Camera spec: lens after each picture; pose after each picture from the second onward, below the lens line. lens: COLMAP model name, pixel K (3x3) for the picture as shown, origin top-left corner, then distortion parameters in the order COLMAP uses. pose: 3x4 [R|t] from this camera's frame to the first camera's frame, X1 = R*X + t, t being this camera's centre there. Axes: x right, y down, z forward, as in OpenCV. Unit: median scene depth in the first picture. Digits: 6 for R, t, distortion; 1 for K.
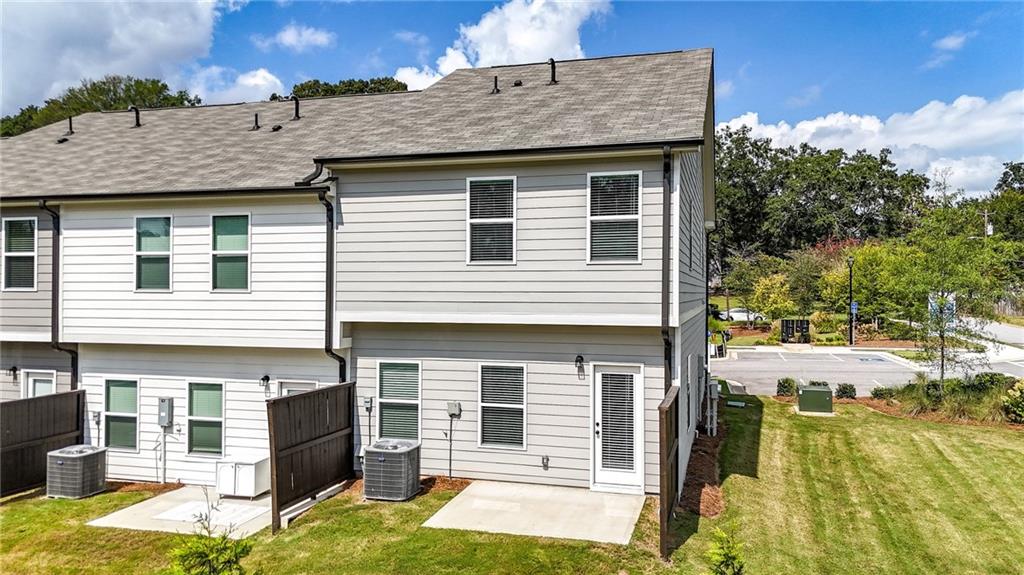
lens RADIAL K [[759.1, 0, 506.6], [0, 759.1, 283.8], [0, 0, 1]] dist [0.091309, -0.107962]
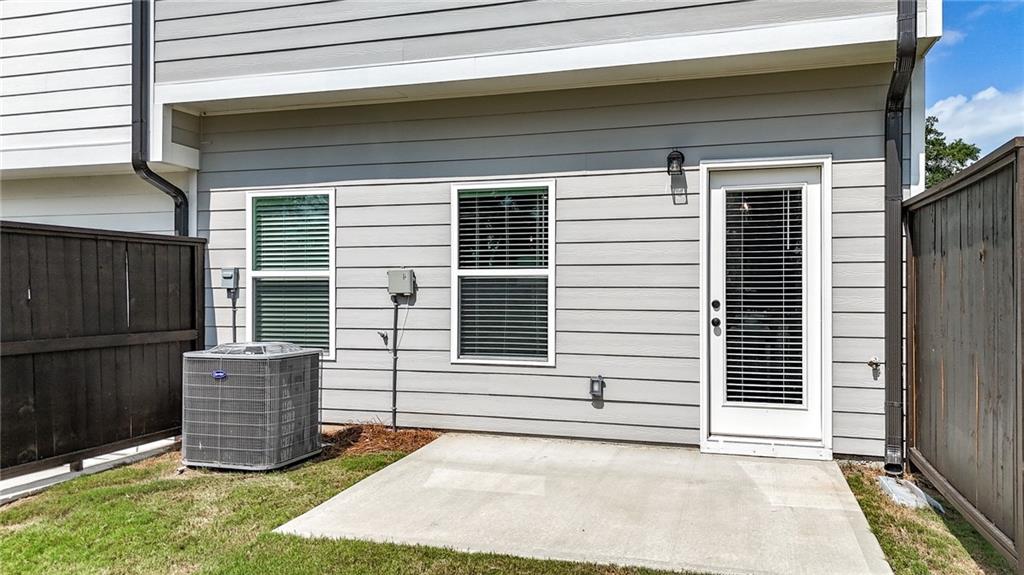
lens RADIAL K [[759.1, 0, 506.6], [0, 759.1, 283.8], [0, 0, 1]] dist [0.091309, -0.107962]
pose [[0.999875, -0.000826, -0.015799, 0.004156], [0.000828, 1.000000, 0.000118, 0.171681], [0.015799, -0.000131, 0.999875, 0.550642]]
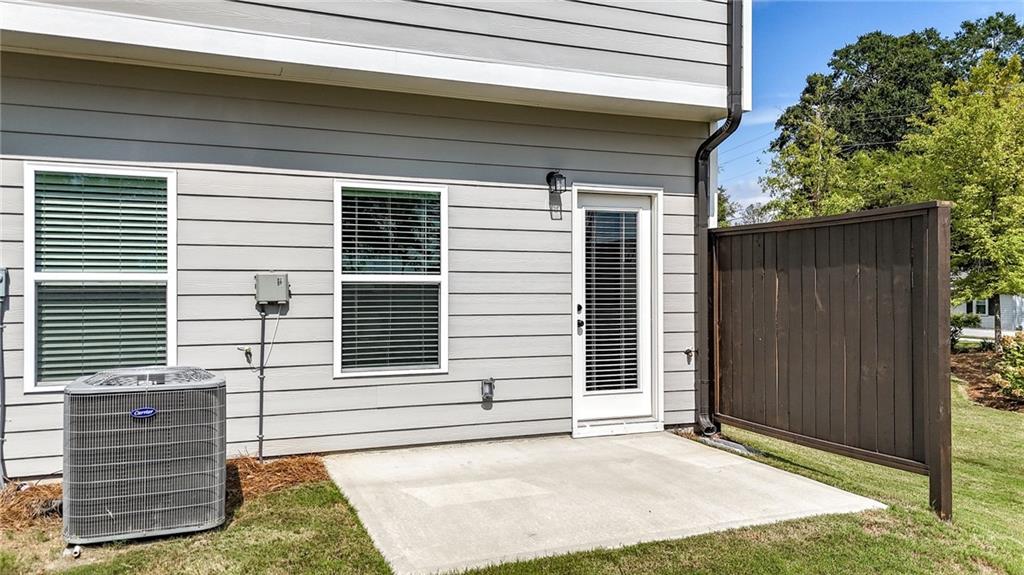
lens RADIAL K [[759.1, 0, 506.6], [0, 759.1, 283.8], [0, 0, 1]] dist [0.091309, -0.107962]
pose [[0.785469, 0.004388, 0.618886, -0.234887], [-0.000891, 0.999982, -0.005959, 0.170585], [-0.618901, 0.004129, 0.785458, 0.627448]]
